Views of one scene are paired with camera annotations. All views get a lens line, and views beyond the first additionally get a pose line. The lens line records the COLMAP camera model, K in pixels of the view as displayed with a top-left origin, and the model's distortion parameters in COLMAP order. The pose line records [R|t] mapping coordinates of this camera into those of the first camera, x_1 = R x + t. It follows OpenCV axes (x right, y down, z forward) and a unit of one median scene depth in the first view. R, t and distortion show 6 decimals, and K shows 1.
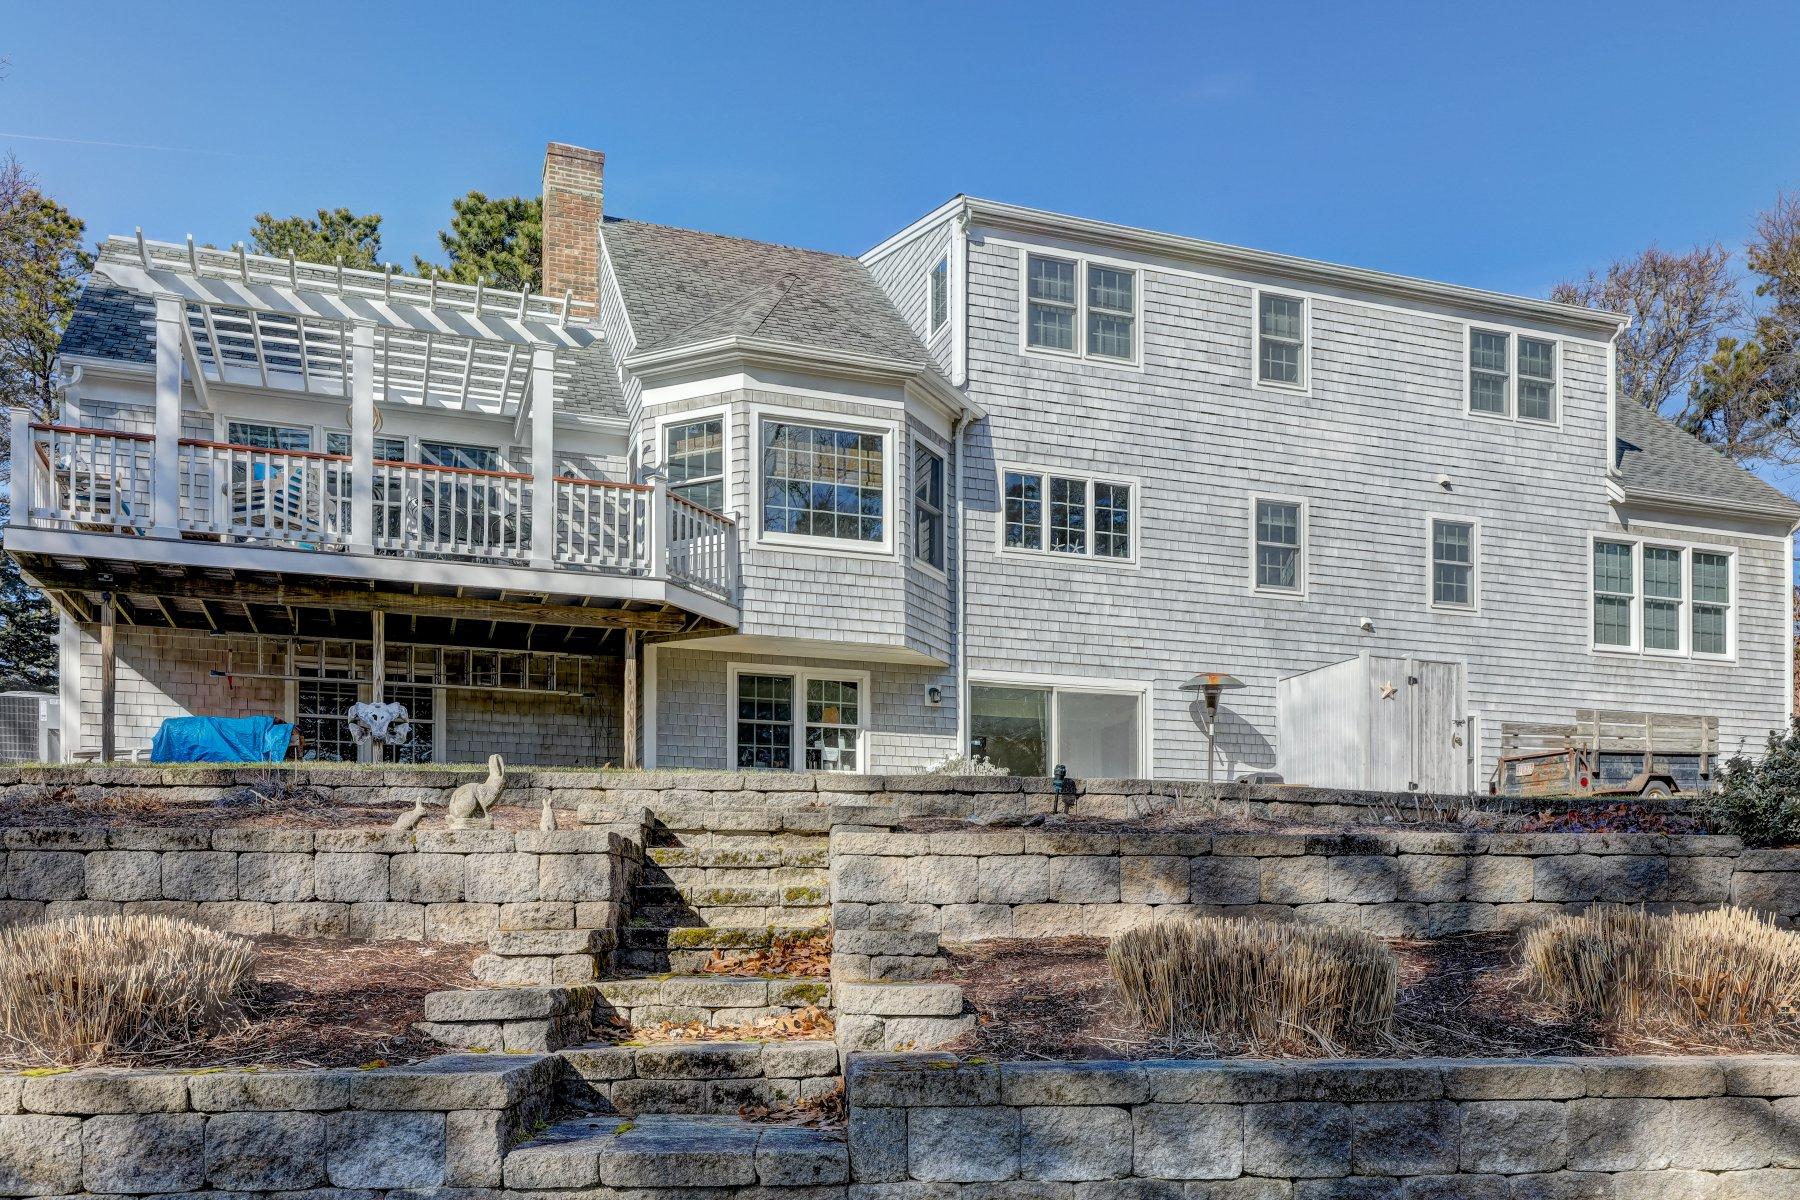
lens RADIAL K [[1517.9, 0, 900.4], [0, 1517.9, 748.2], [0, 0, 1]] dist [0.001347, 0.000917]
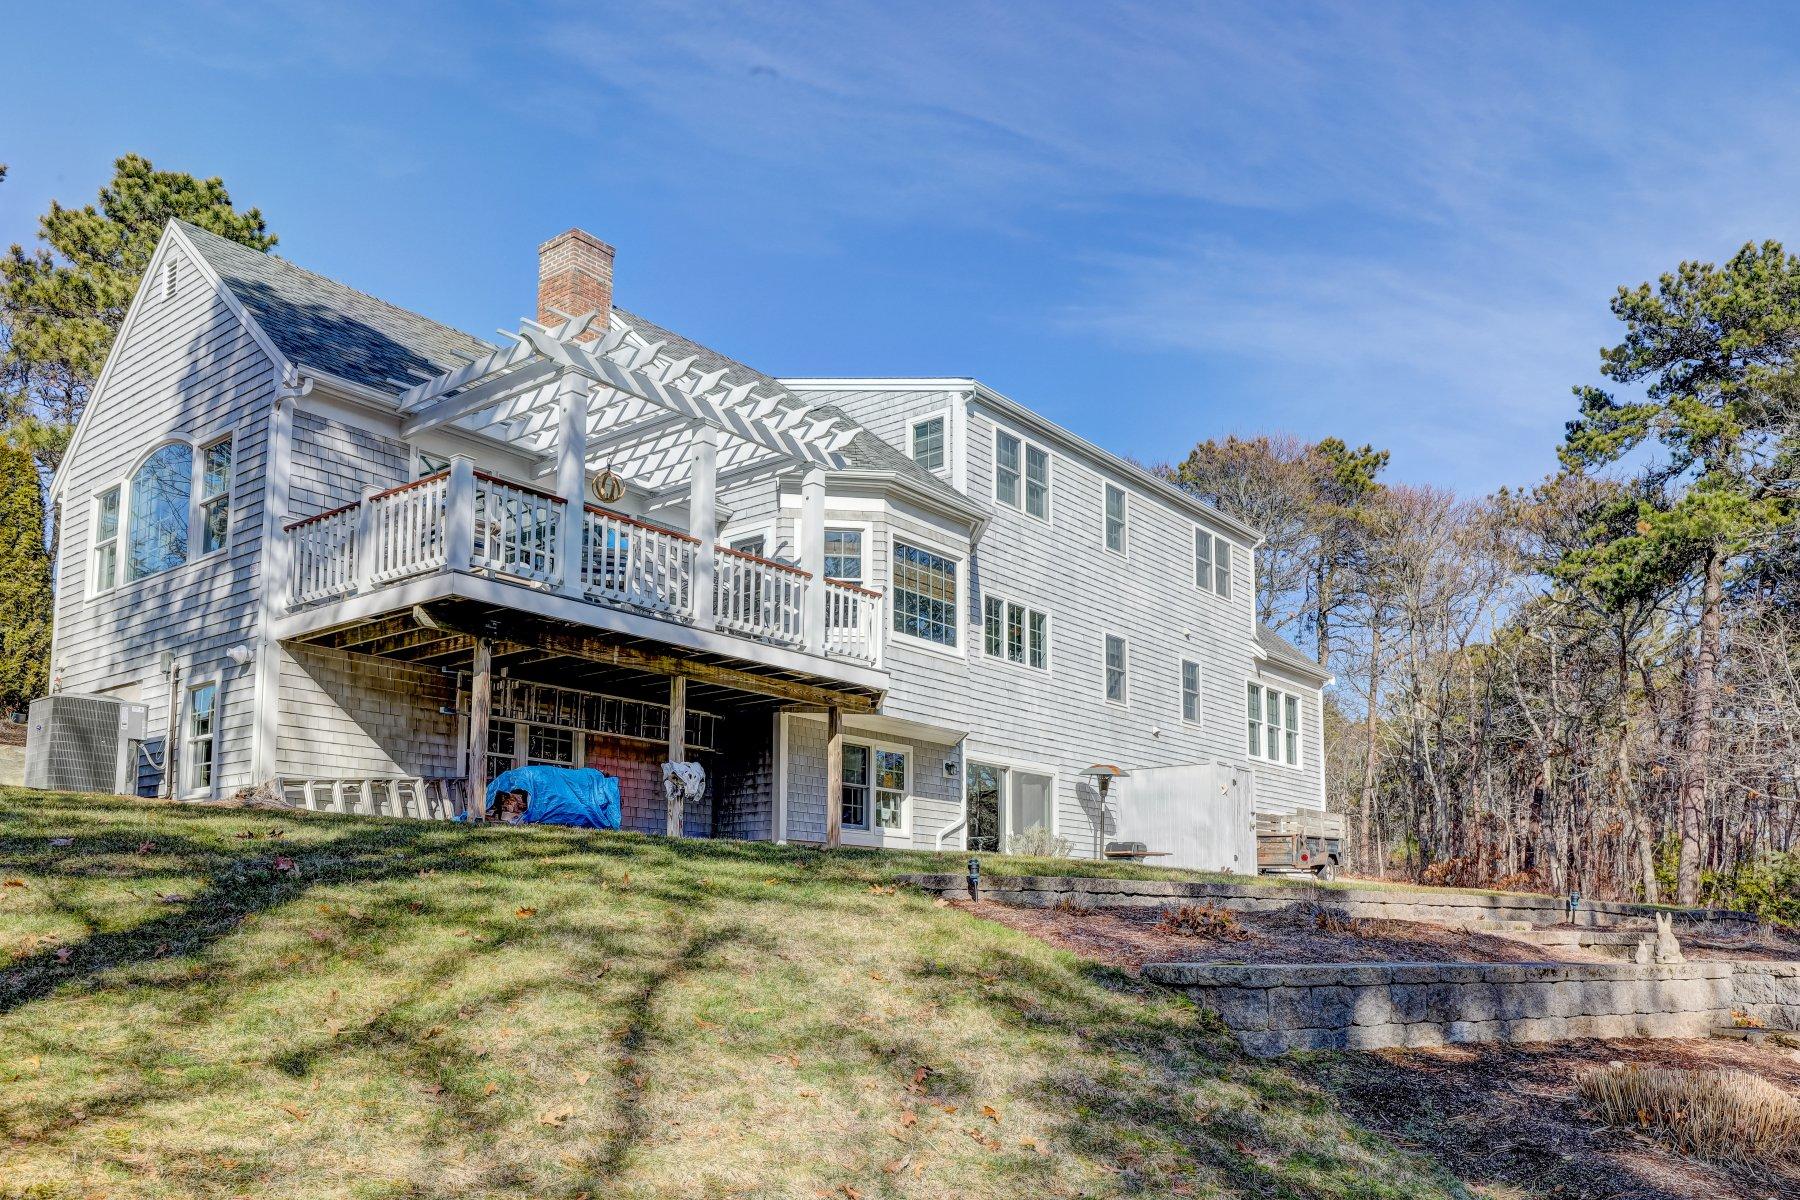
lens RADIAL K [[1360.3, 0, 900.0], [0, 1360.3, 600.0], [0, 0, 1]] dist [-0.001895, -0.000583]
pose [[0.849431, 0.131824, 0.510969, -0.574580], [-0.075823, 0.988737, -0.129034, -0.024041], [-0.522224, 0.070862, 0.849859, 0.061691]]
